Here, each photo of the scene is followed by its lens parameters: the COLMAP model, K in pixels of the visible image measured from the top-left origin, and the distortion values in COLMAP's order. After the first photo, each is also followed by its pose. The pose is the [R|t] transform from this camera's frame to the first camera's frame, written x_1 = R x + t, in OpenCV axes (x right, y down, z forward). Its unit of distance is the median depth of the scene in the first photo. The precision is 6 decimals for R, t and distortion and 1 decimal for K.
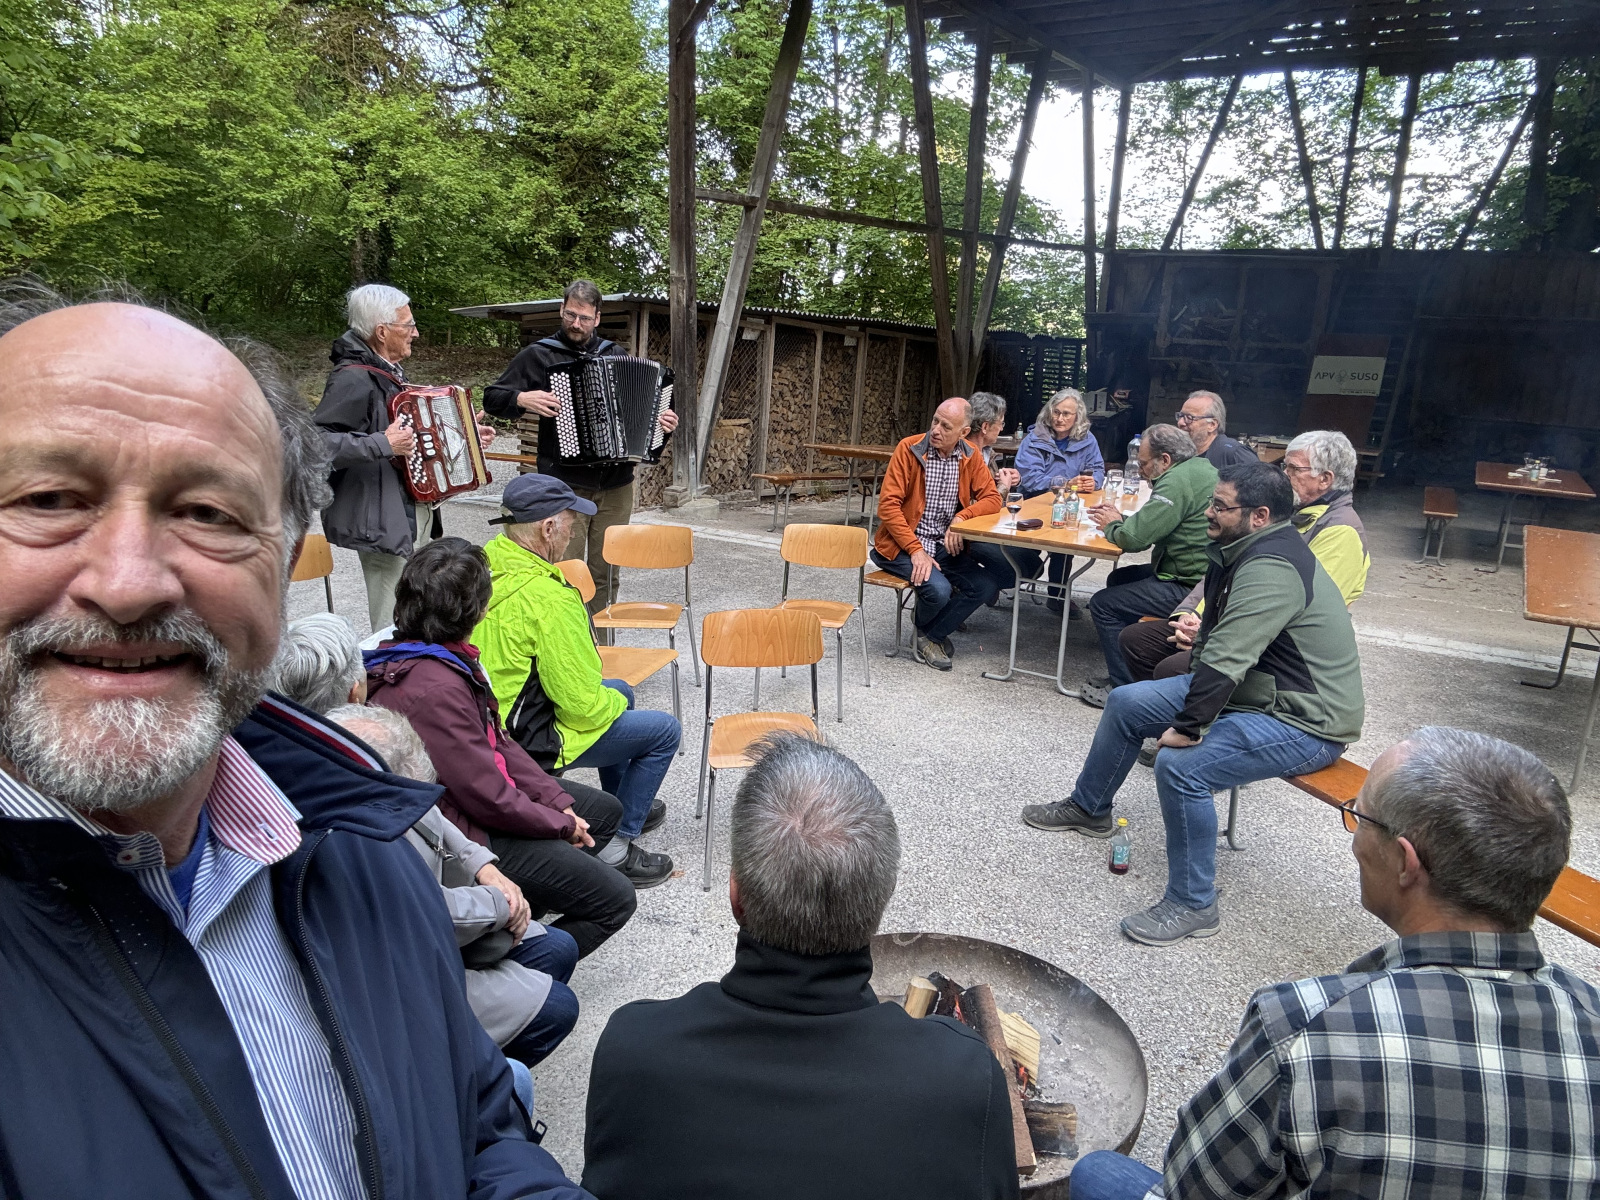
lens RADIAL K [[1114.5, 0, 786.6], [0, 1114.5, 630.8], [0, 0, 1]] dist [0.099270, -0.133141]
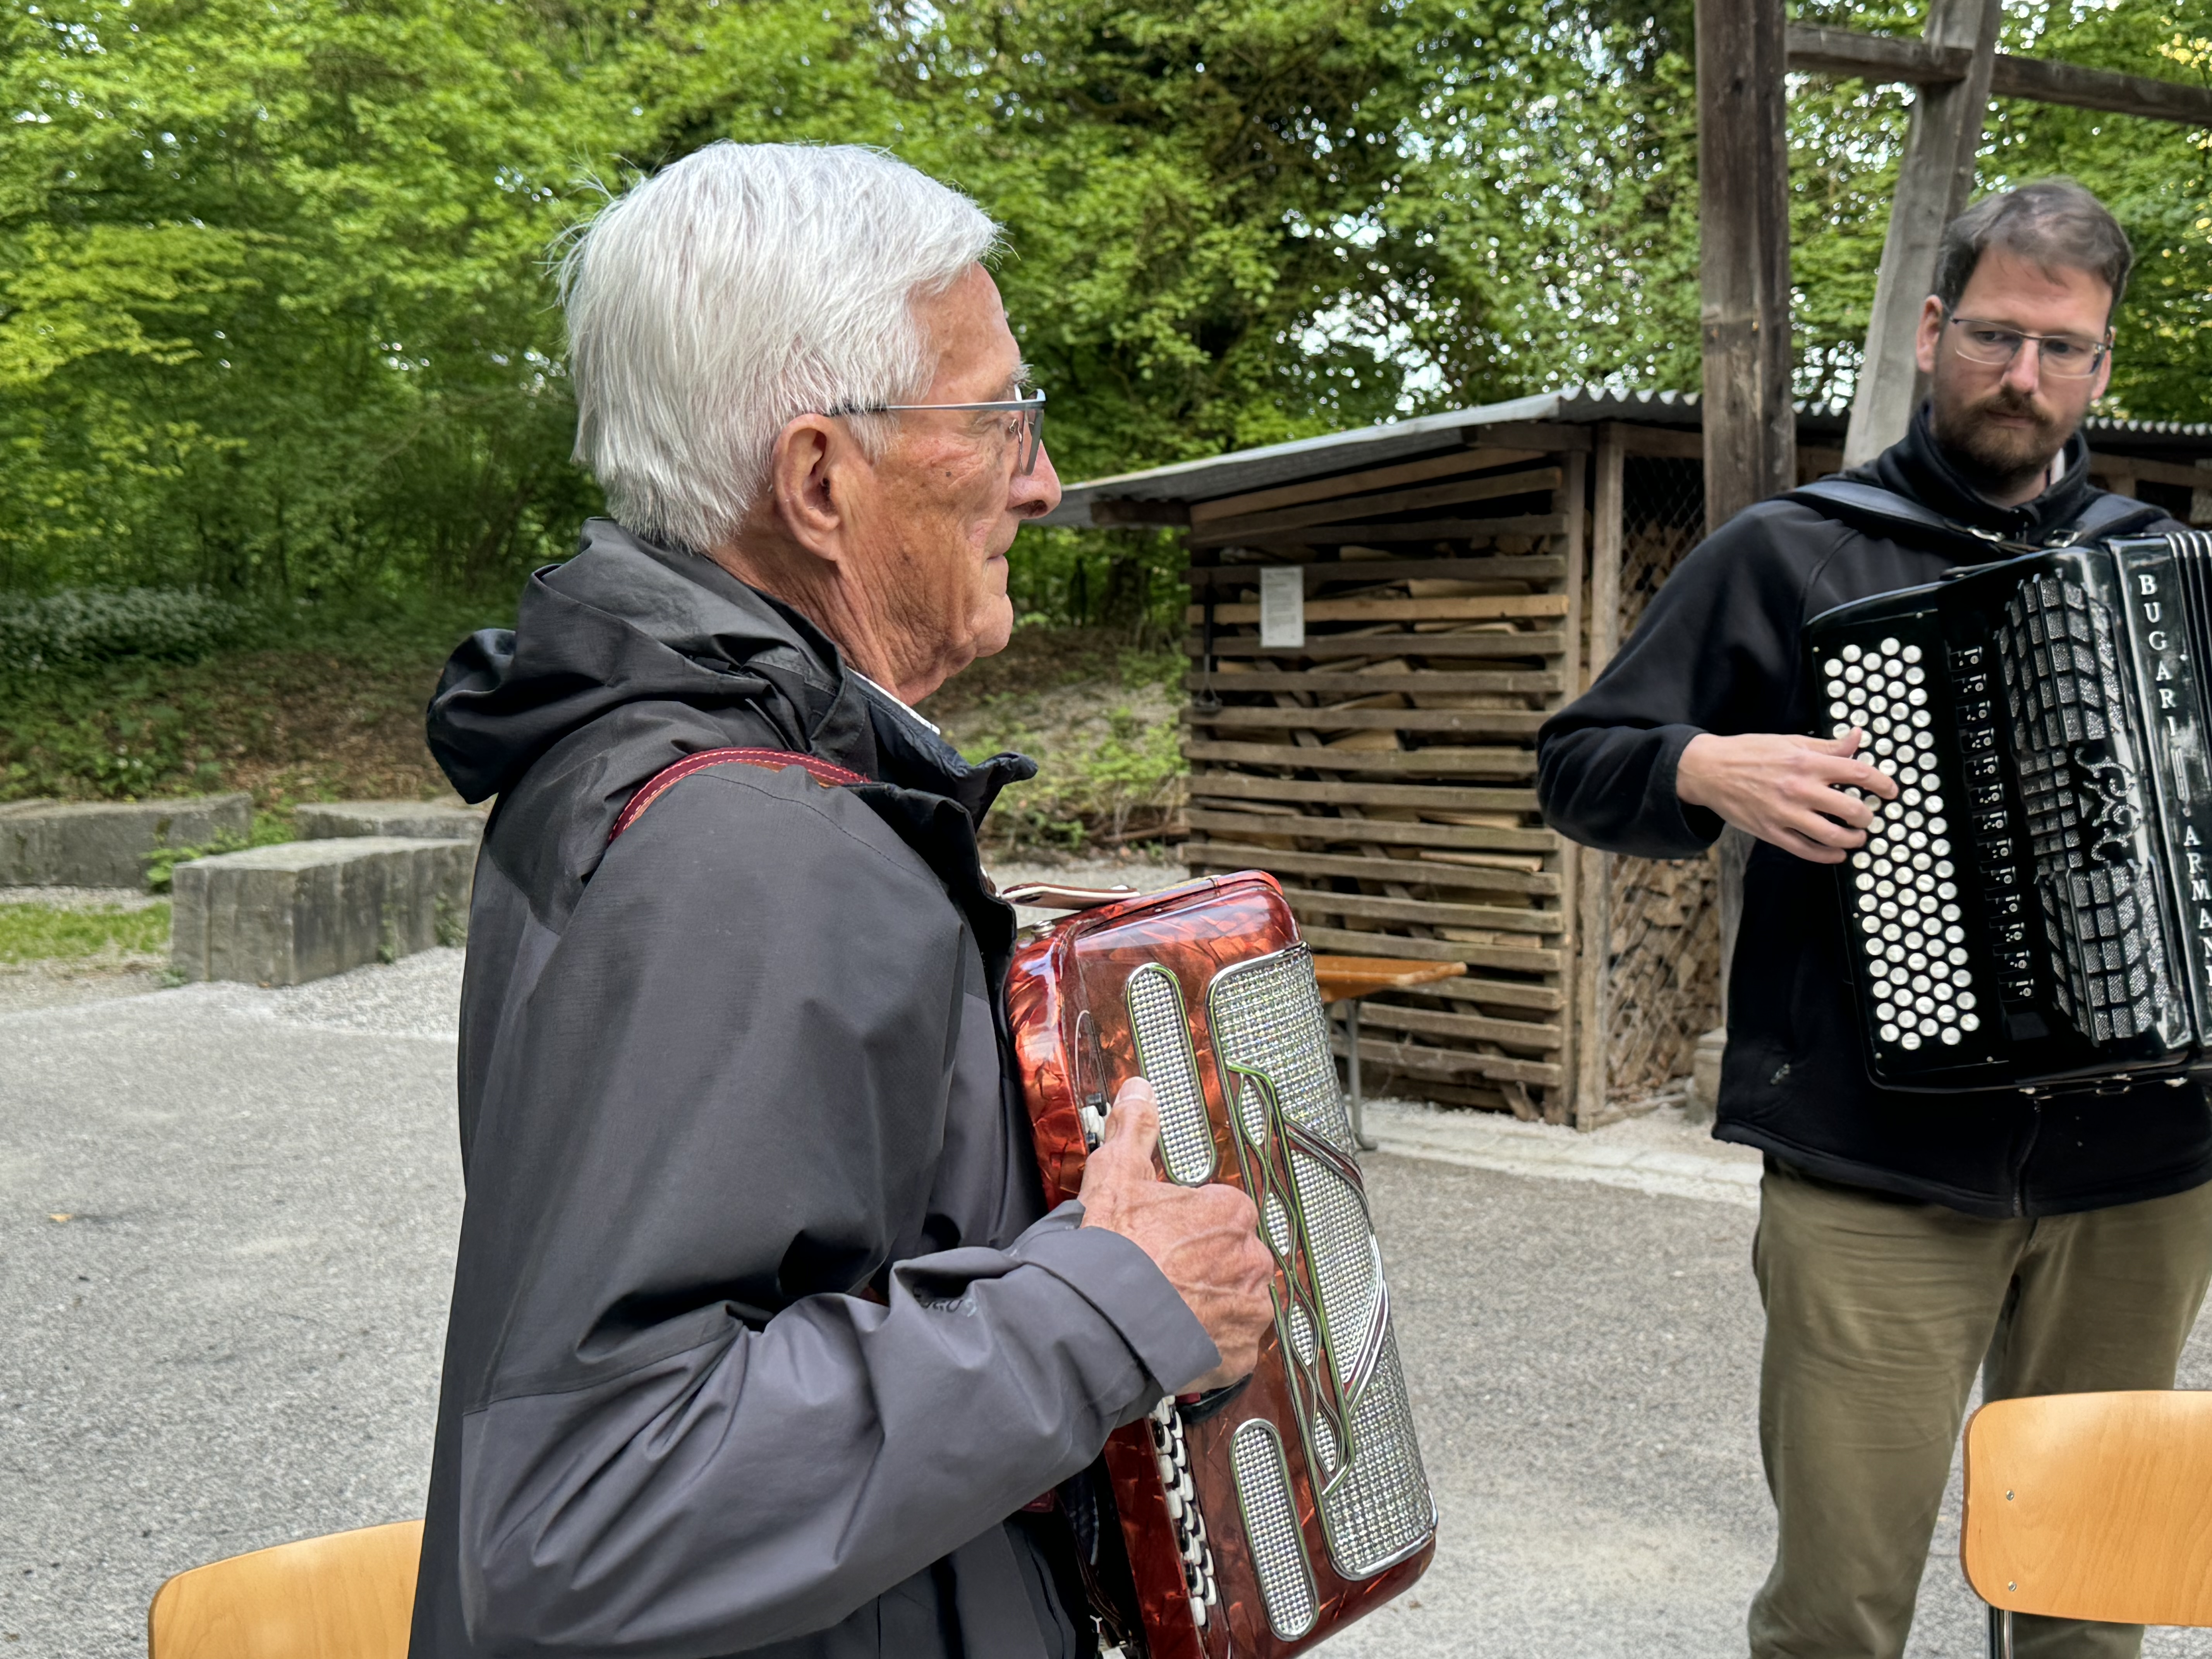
lens RADIAL K [[2728.9, 0, 1108.2], [0, 2728.9, 1099.2], [0, 0, 1]] dist [-0.001624, -0.037336]
pose [[0.979092, -0.032171, -0.200856, -0.070312], [0.017483, 0.997070, -0.074476, -0.039414], [0.202663, 0.069408, 0.976786, 0.175517]]
